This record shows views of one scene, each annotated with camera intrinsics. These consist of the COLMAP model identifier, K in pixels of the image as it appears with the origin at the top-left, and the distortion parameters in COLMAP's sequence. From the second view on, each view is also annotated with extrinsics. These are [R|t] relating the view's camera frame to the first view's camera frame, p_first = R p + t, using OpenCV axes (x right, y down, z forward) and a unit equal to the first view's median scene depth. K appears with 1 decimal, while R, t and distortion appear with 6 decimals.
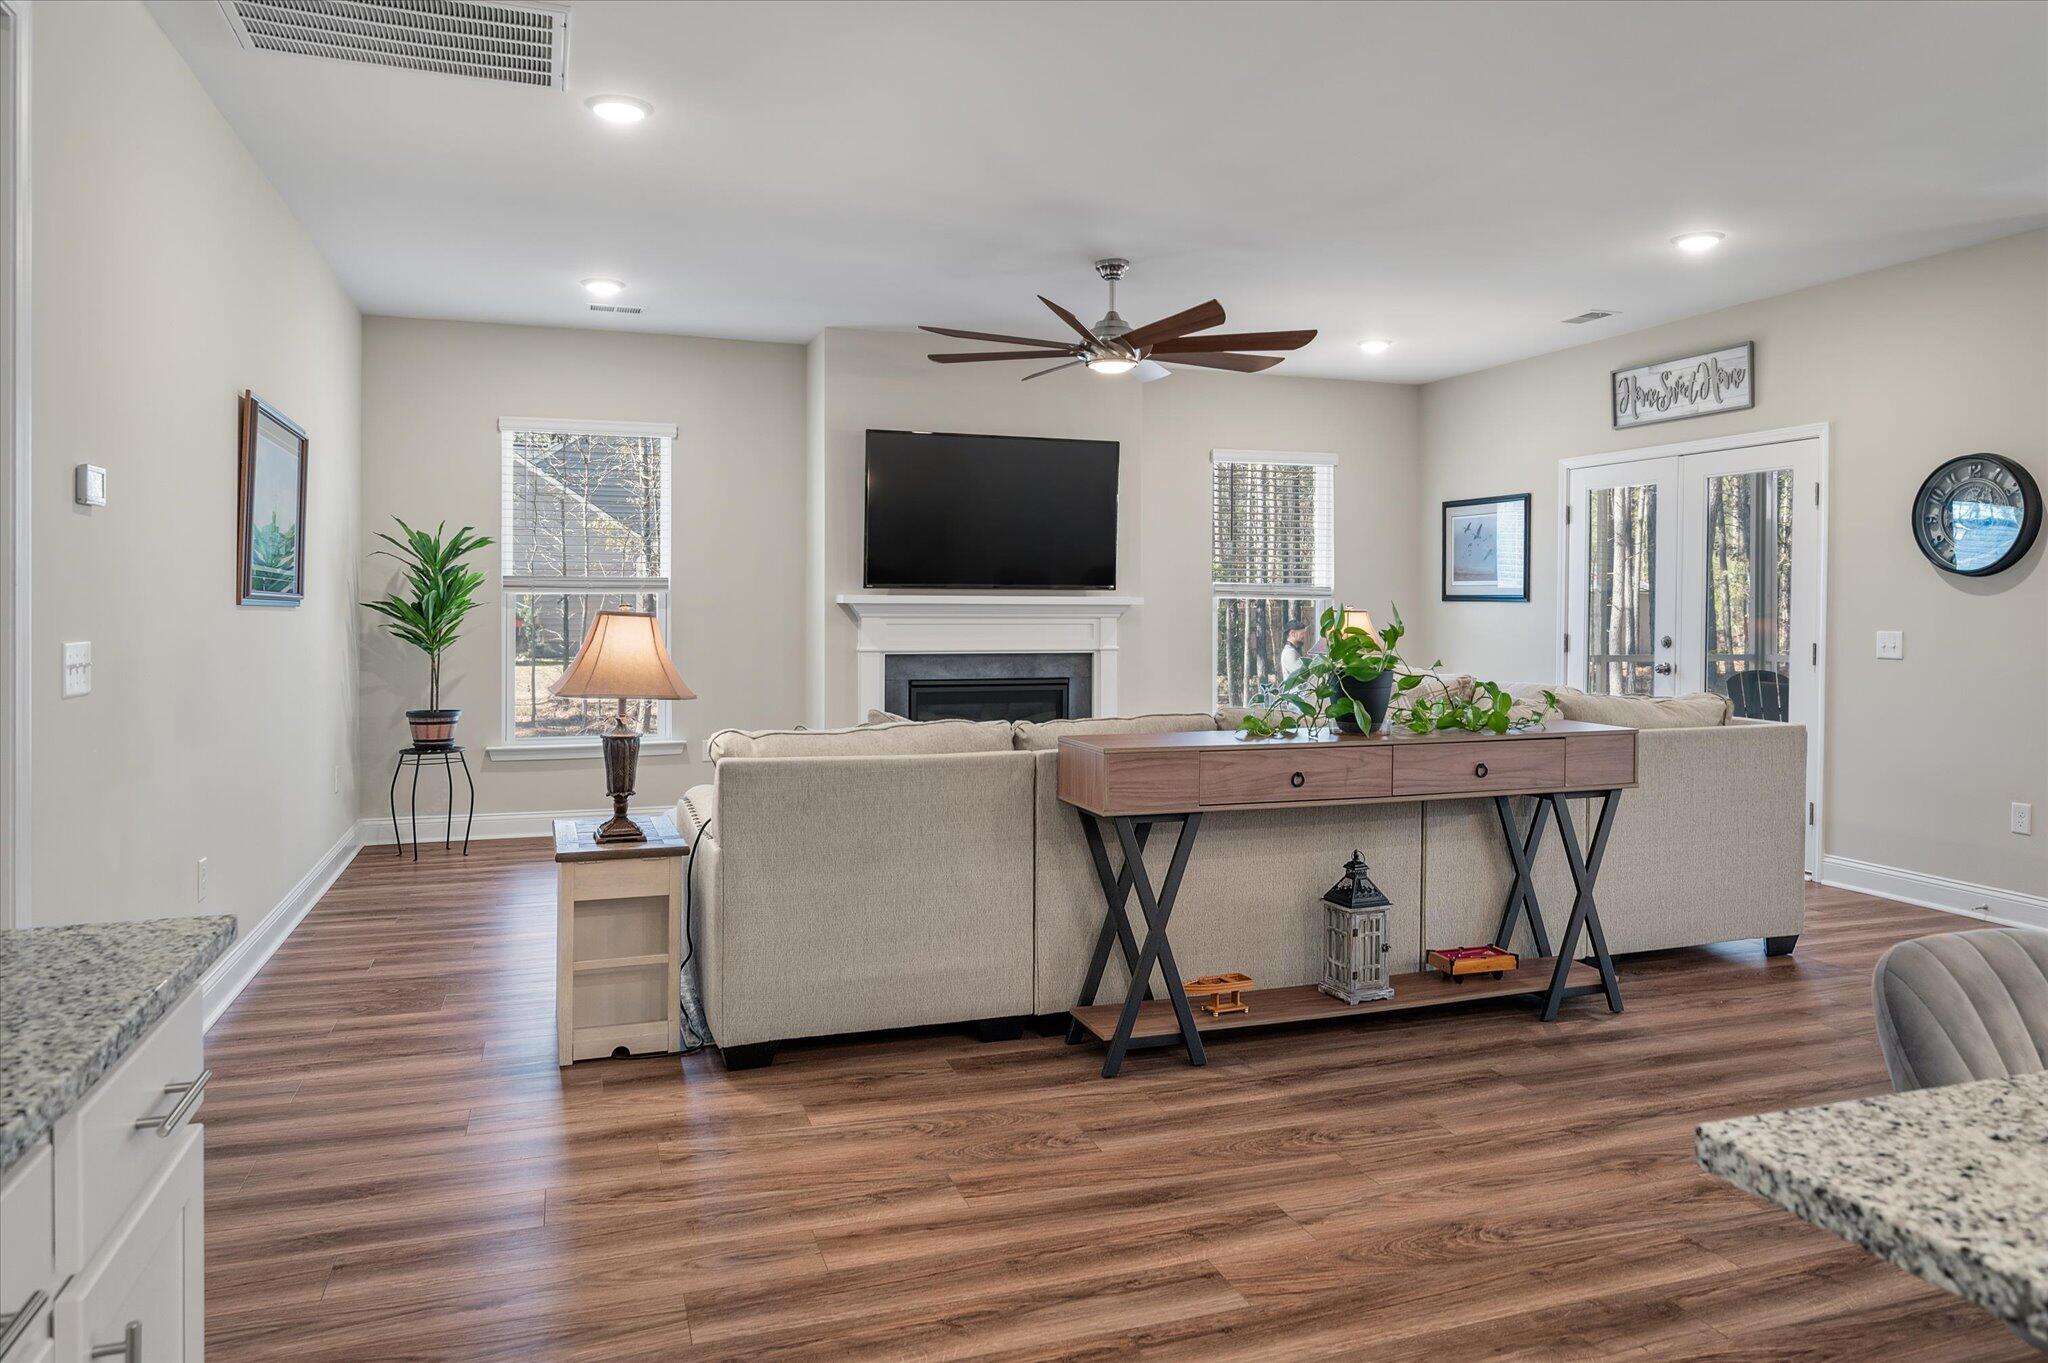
lens RADIAL K [[1330.0, 0, 1027.8], [0, 1330.0, 626.0], [0, 0, 1]] dist [-0.000245, -0.000179]
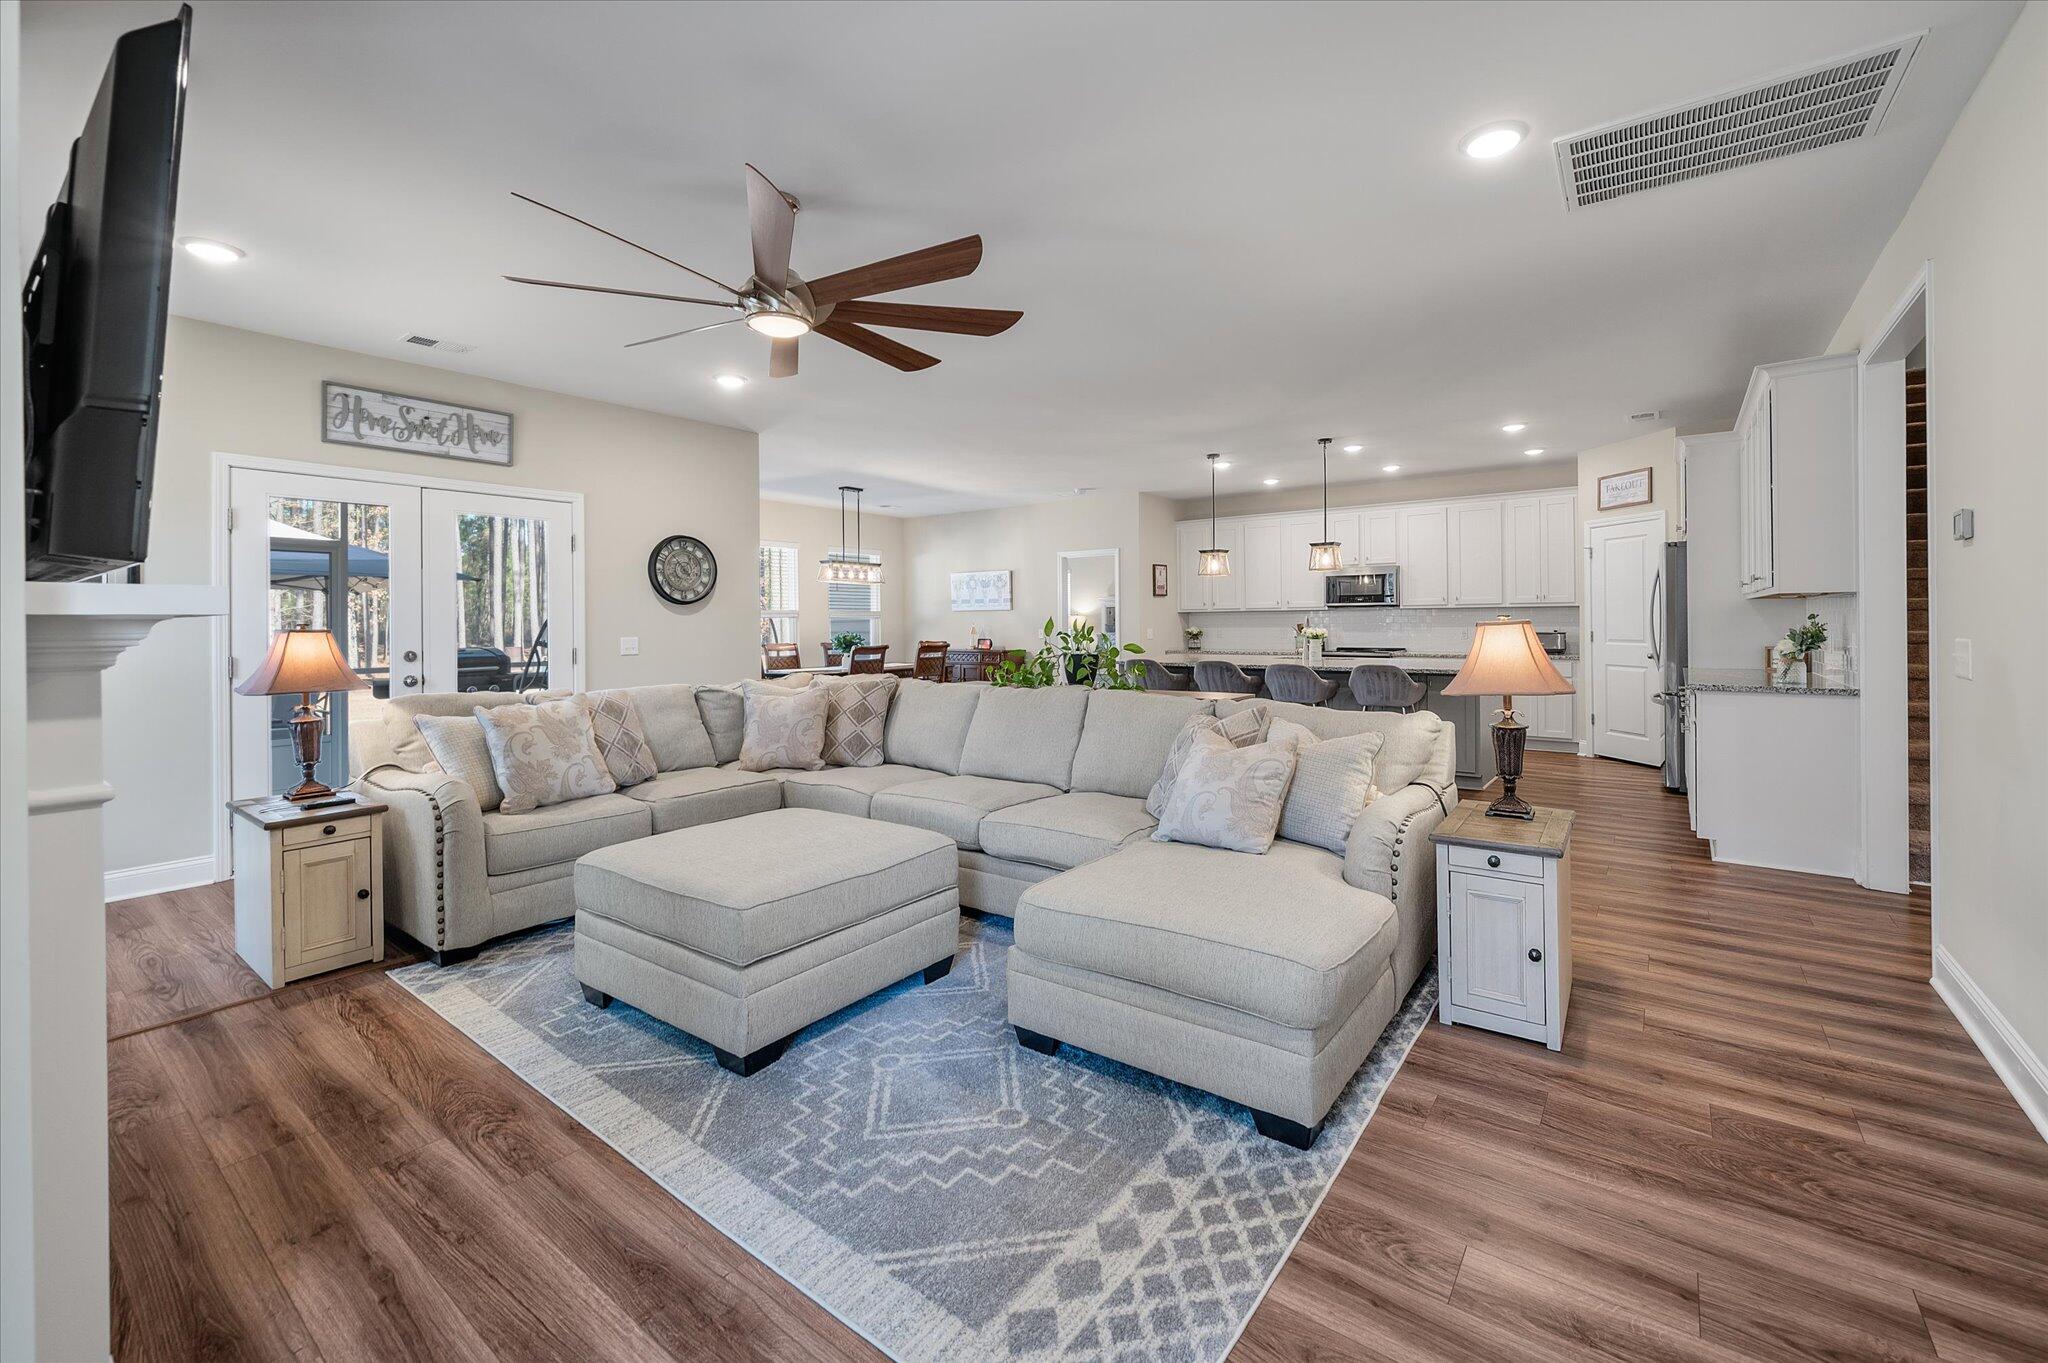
lens RADIAL K [[850.1, 0, 1031.3], [0, 850.1, 626.2], [0, 0, 1]] dist [-0.002123, 0.000776]
pose [[-0.558800, -0.004840, 0.829288, -0.681973], [0.017760, 0.999684, 0.017802, -0.027602], [-0.829112, 0.024676, -0.558538, 1.739446]]
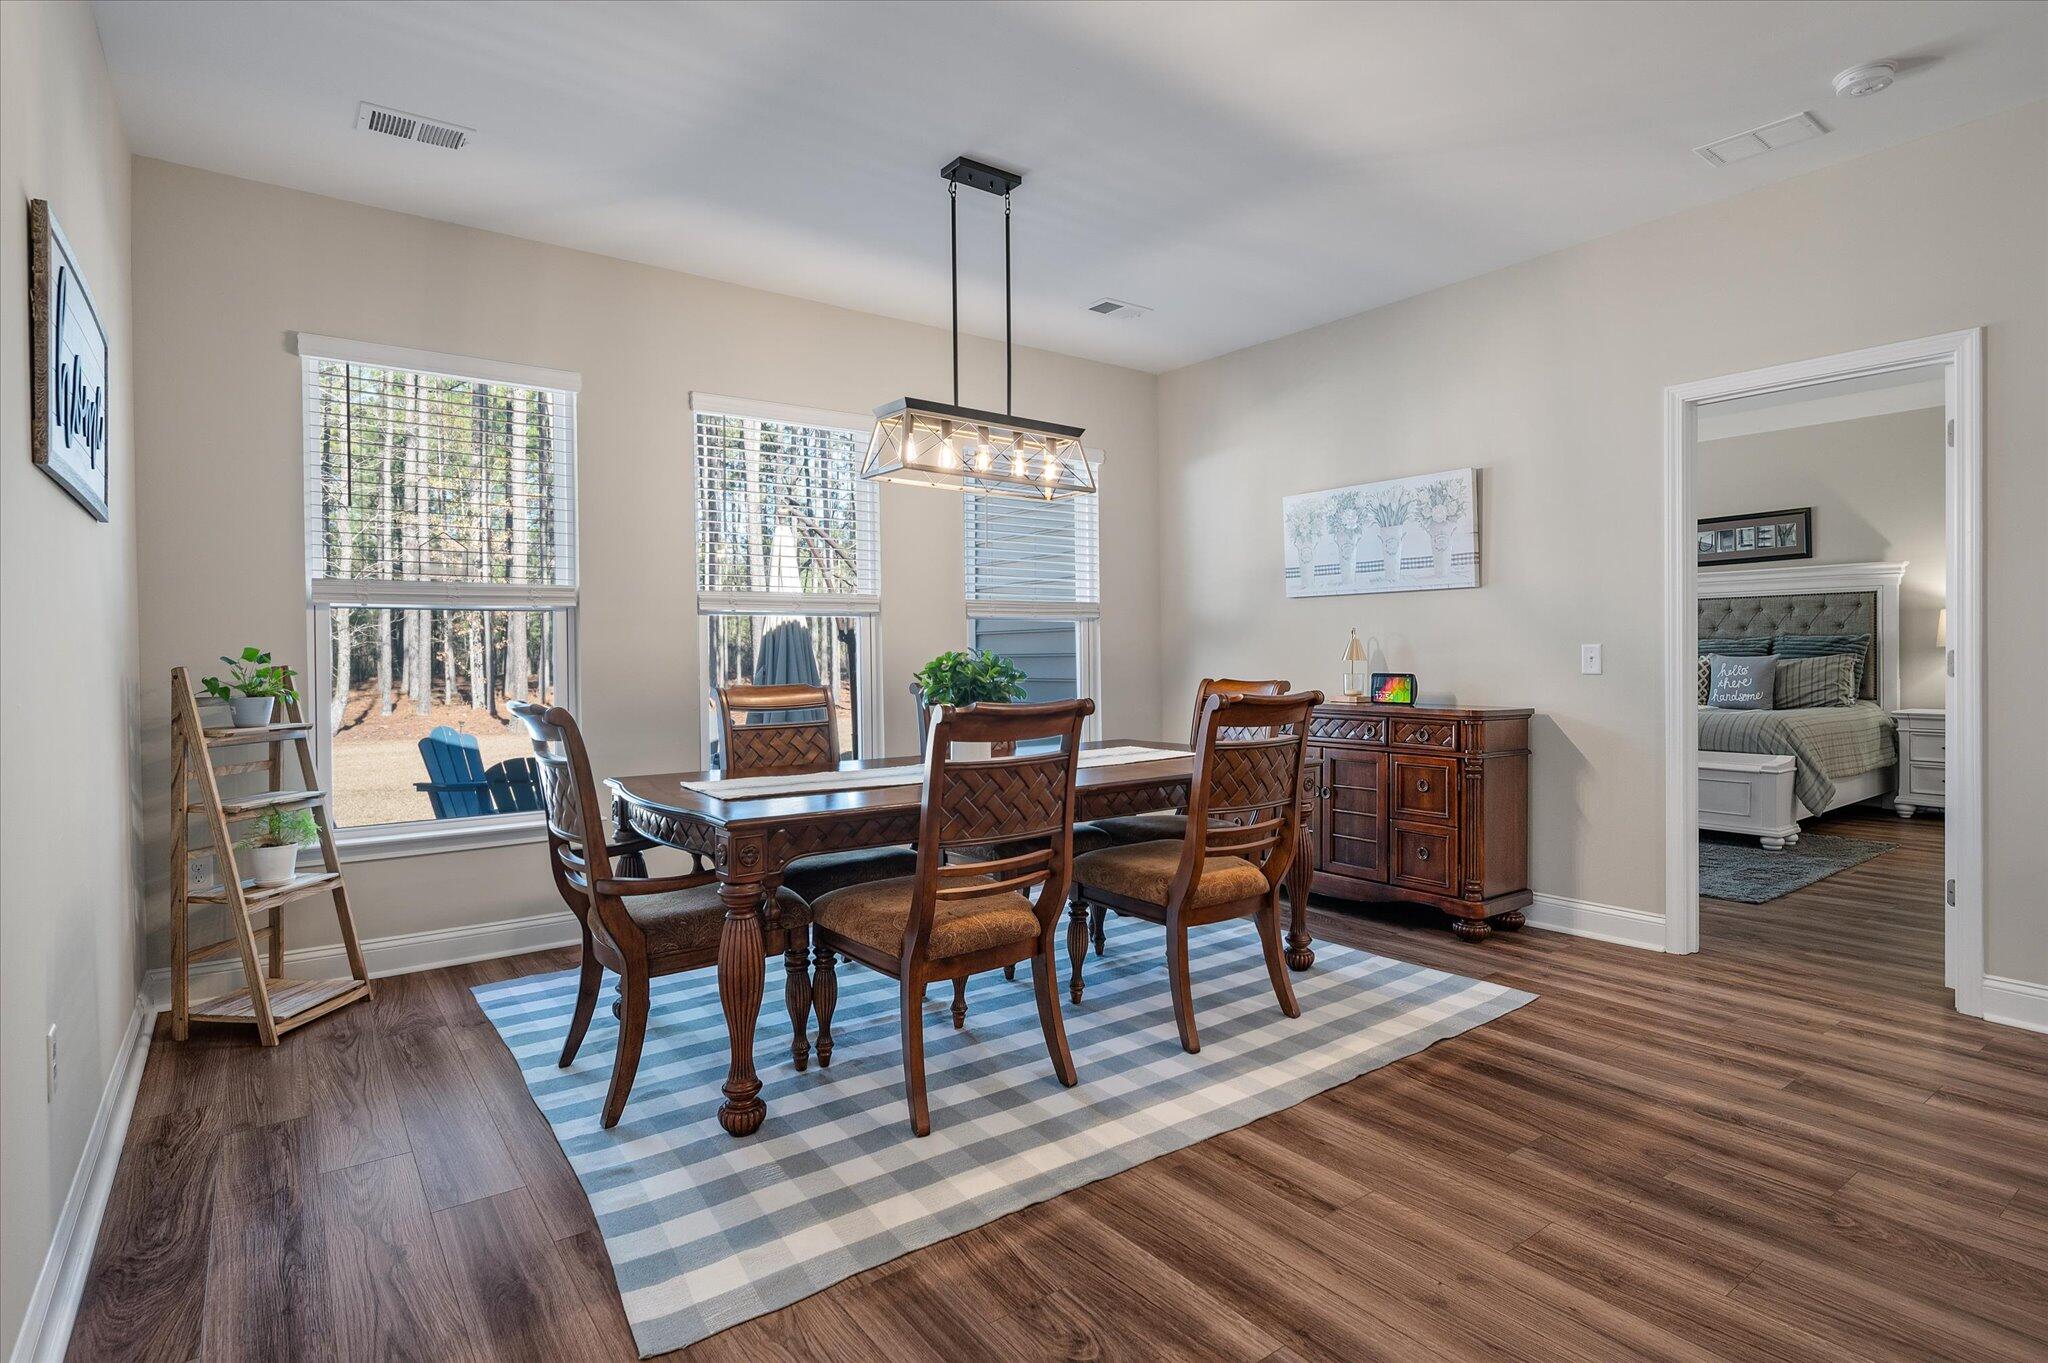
lens RADIAL K [[1039.5, 0, 1027.2], [0, 1039.5, 662.2], [0, 0, 1]] dist [-0.003068, -0.000086]
pose [[-0.310211, -0.009983, 0.950615, 0.790692], [0.022074, 0.999600, 0.017701, 0.020165], [-0.950412, 0.026475, -0.309866, 1.032816]]
